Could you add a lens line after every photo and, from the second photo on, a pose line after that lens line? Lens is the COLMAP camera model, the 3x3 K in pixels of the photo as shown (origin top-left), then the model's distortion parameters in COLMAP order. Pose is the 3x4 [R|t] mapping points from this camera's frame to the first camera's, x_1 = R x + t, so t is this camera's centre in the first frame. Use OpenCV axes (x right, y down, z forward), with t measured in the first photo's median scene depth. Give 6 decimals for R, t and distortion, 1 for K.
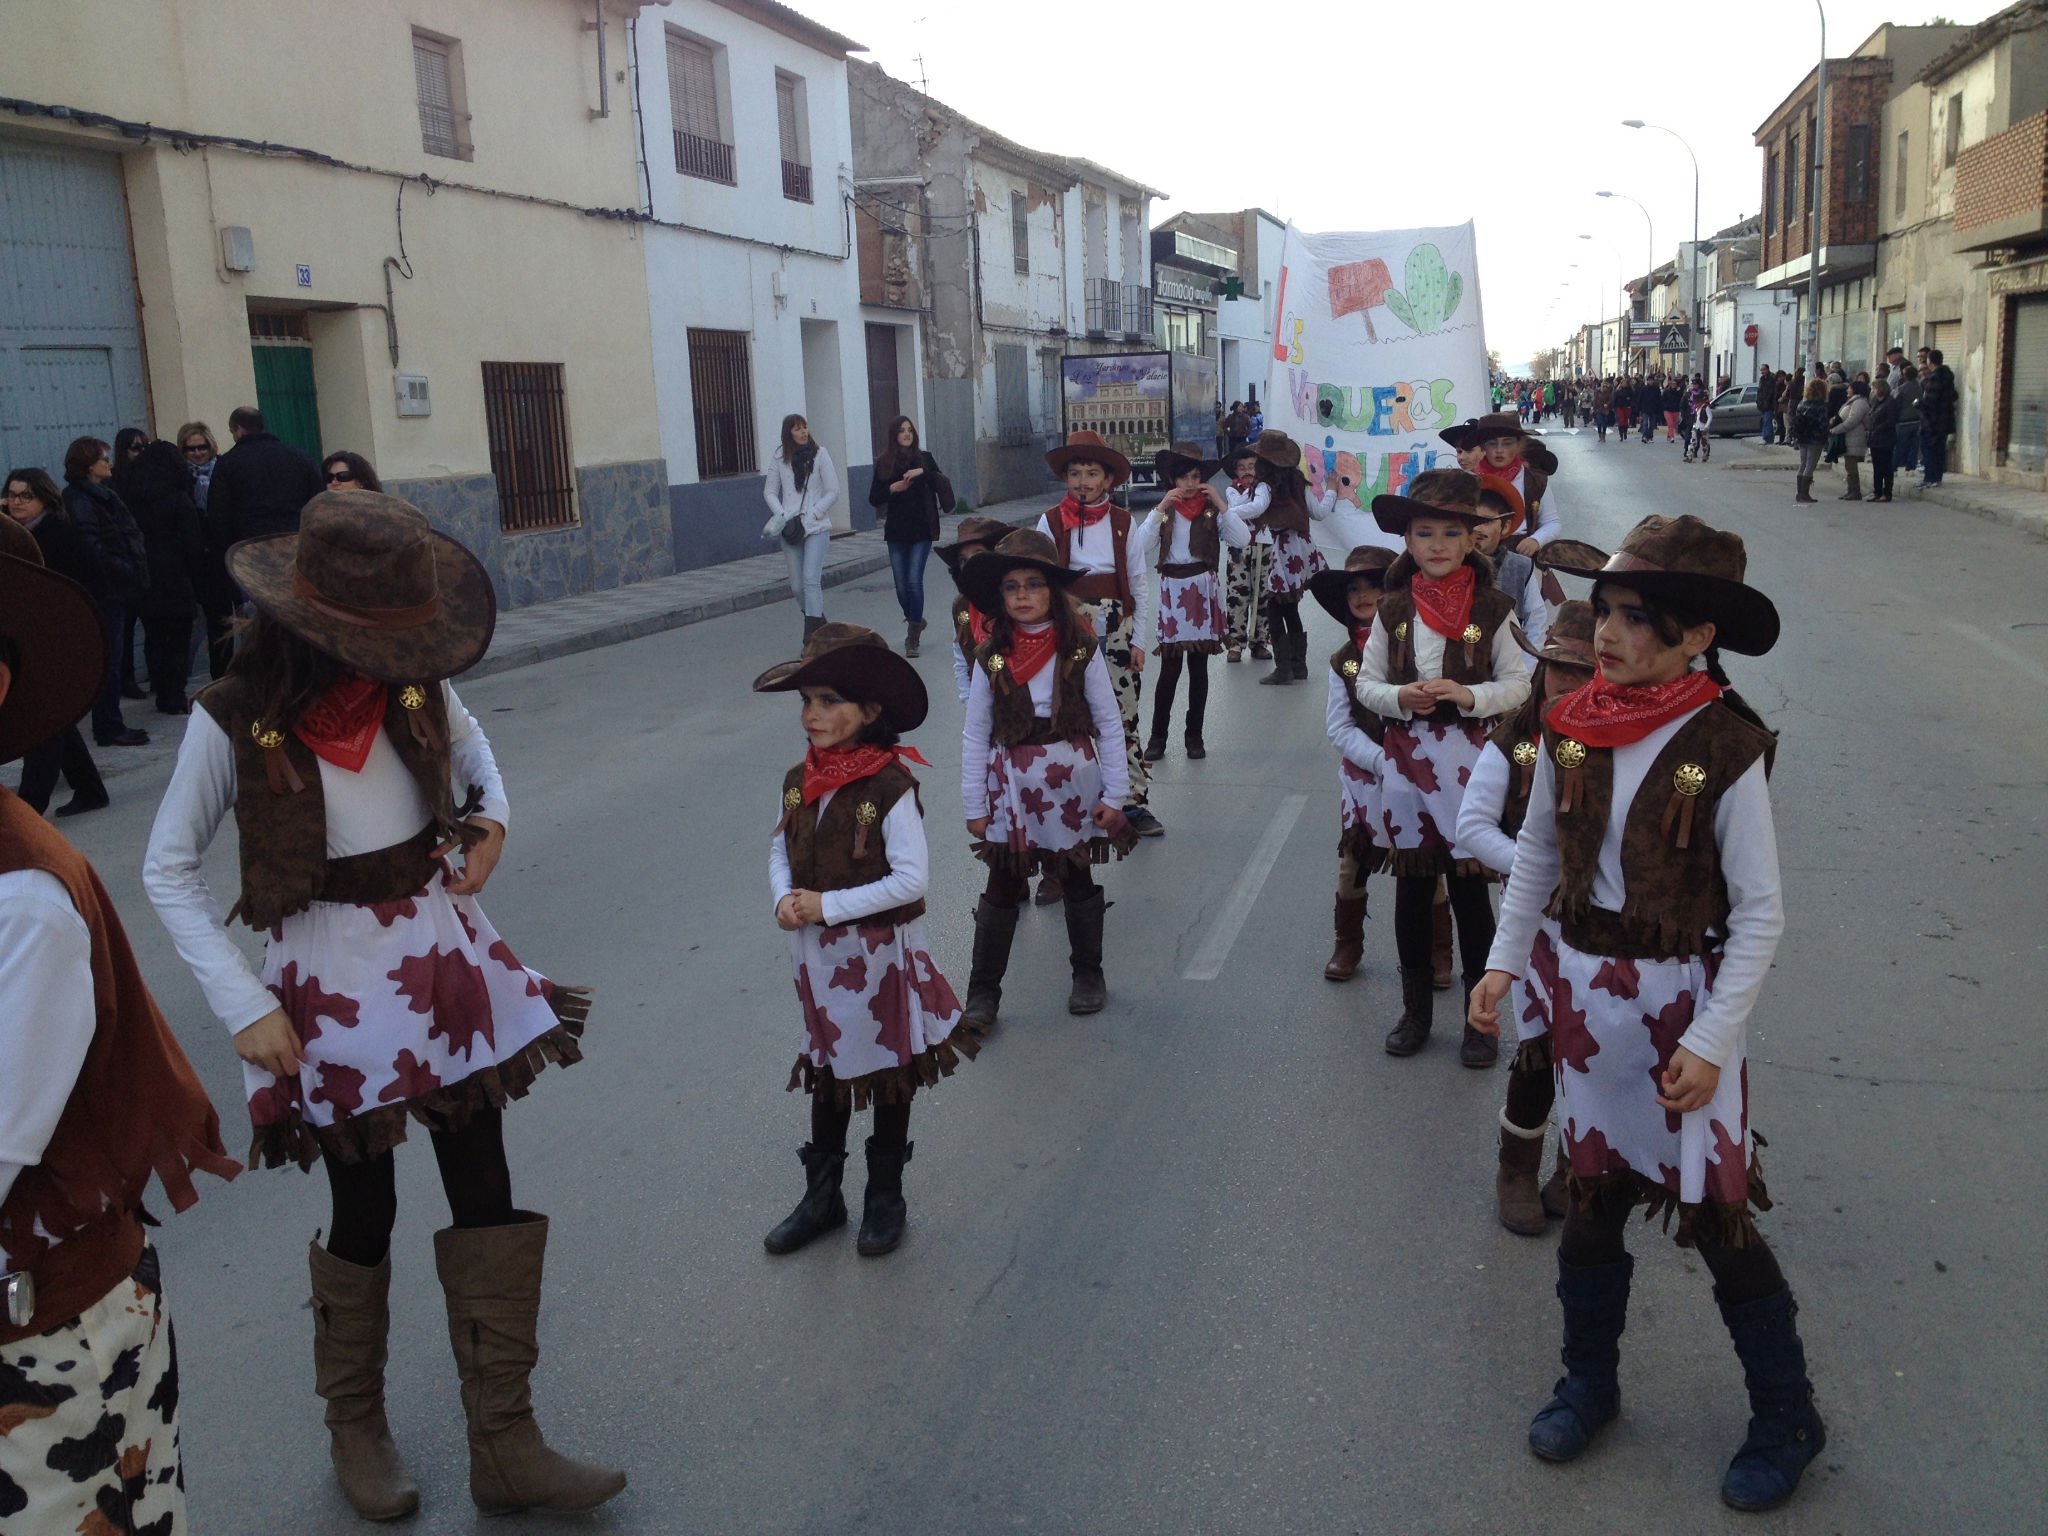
lens RADIAL K [[2042.7, 0, 1004.7], [0, 2042.7, 814.0], [0, 0, 1]] dist [0.097364, 0.000000]
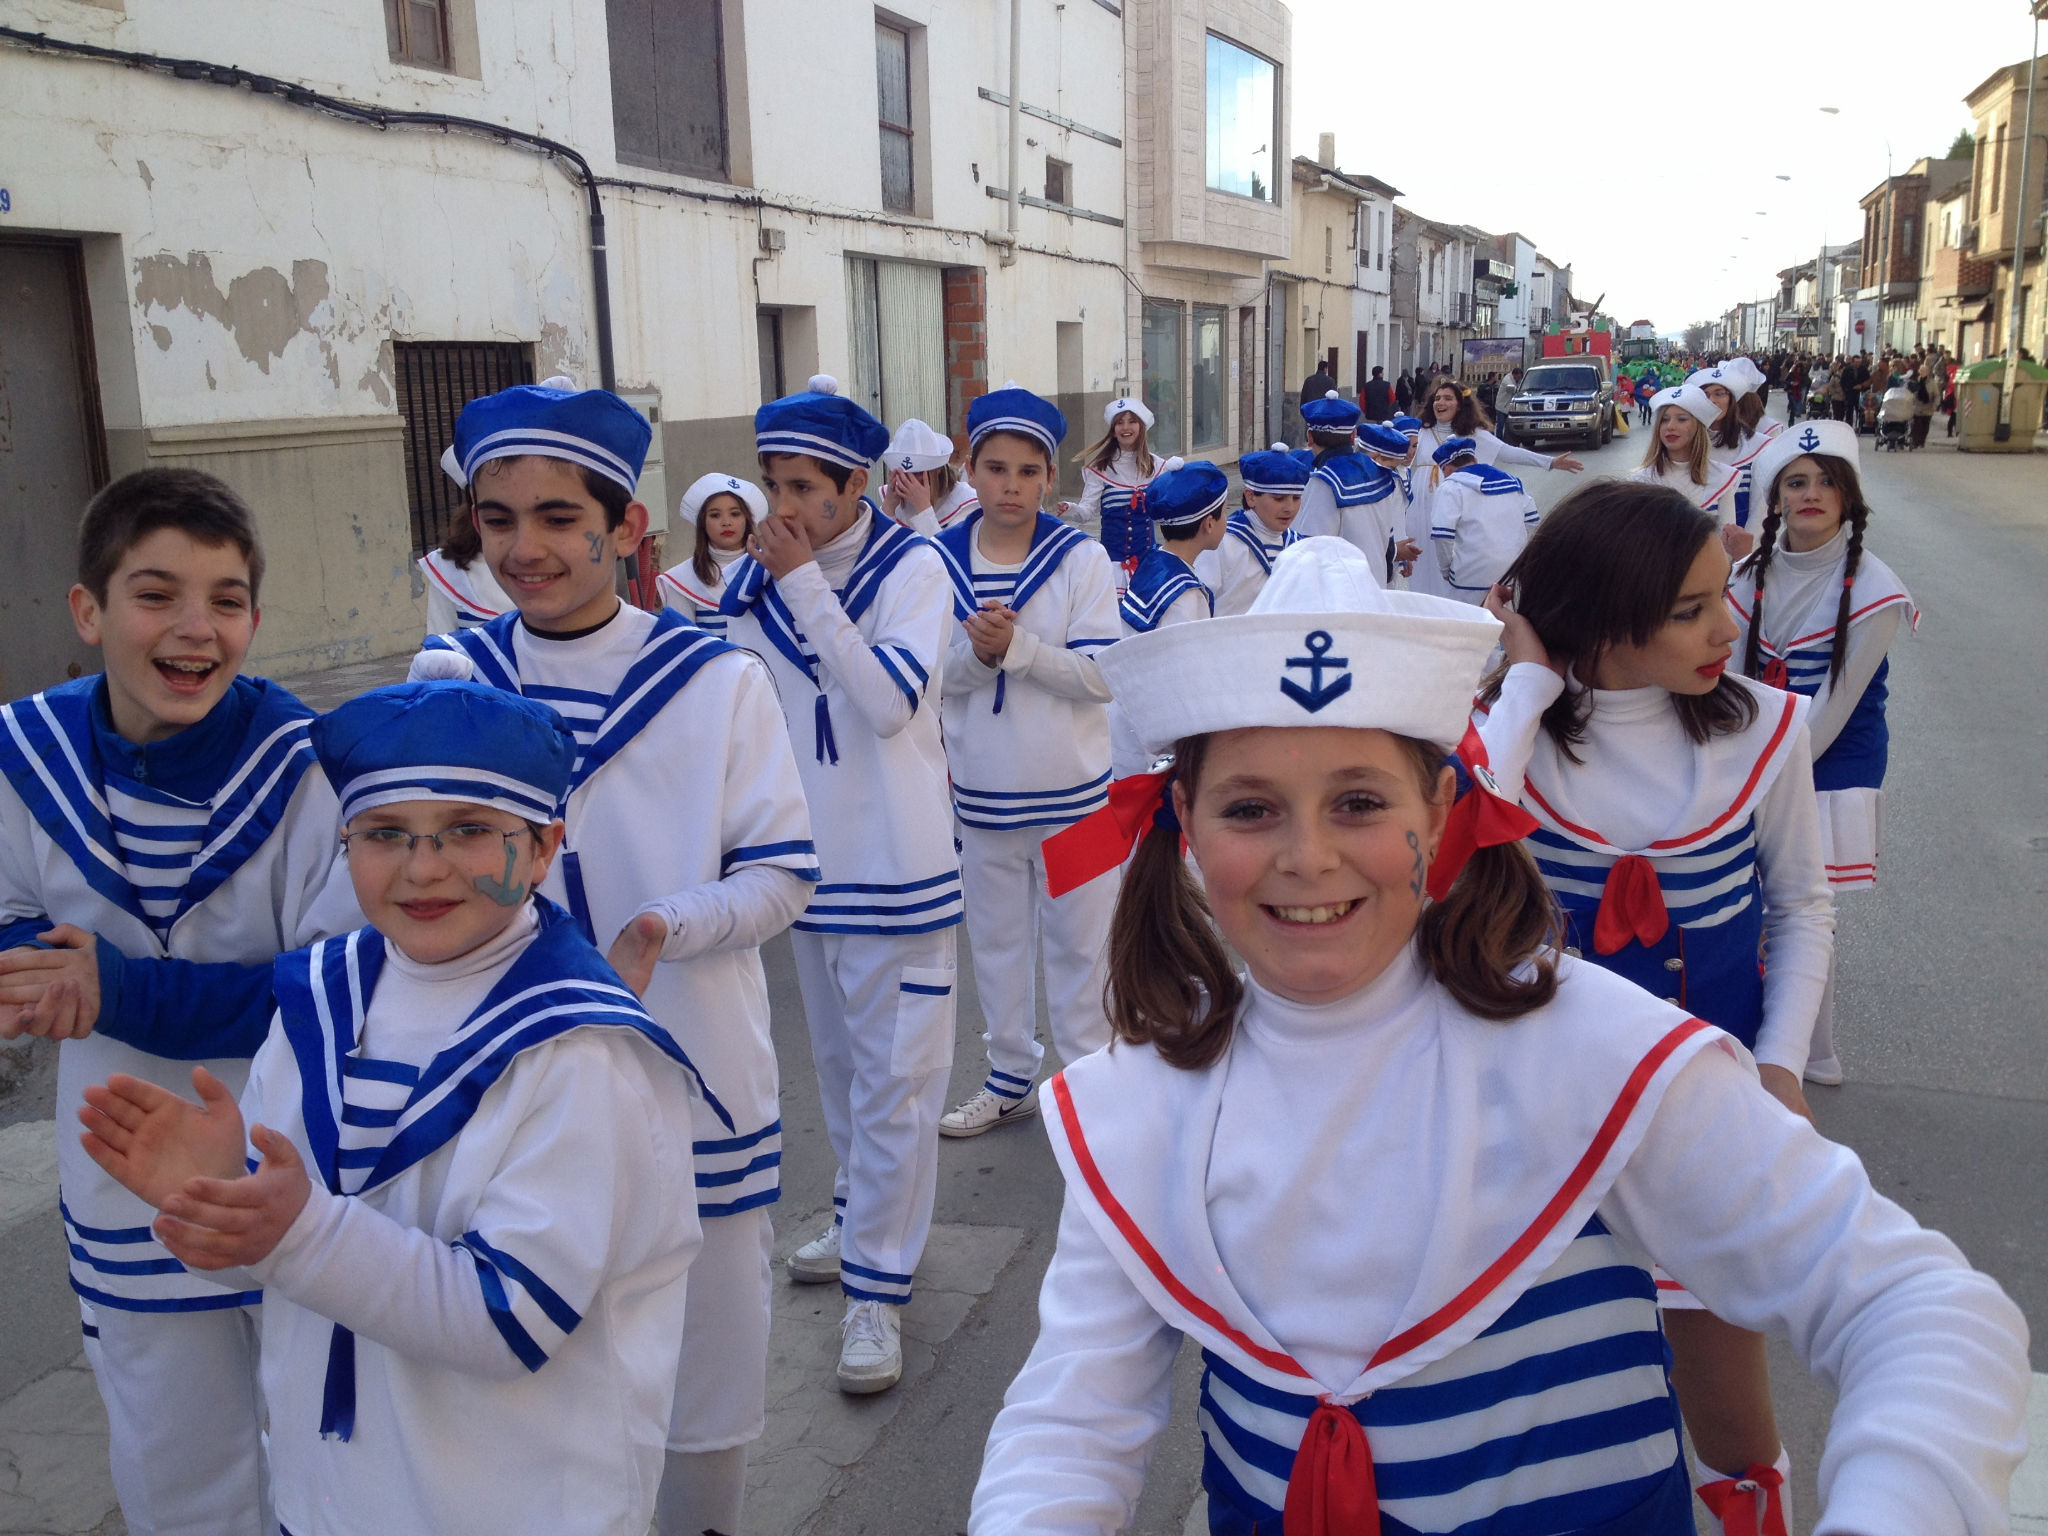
lens RADIAL K [[2042.7, 0, 1009.9], [0, 2042.7, 778.1], [0, 0, 1]] dist [0.097364, 0.000000]
pose [[0.997721, 0.038891, -0.055133, -0.261134], [-0.038611, 0.999236, 0.006125, 0.182907], [0.055330, -0.003982, 0.998460, -0.907349]]
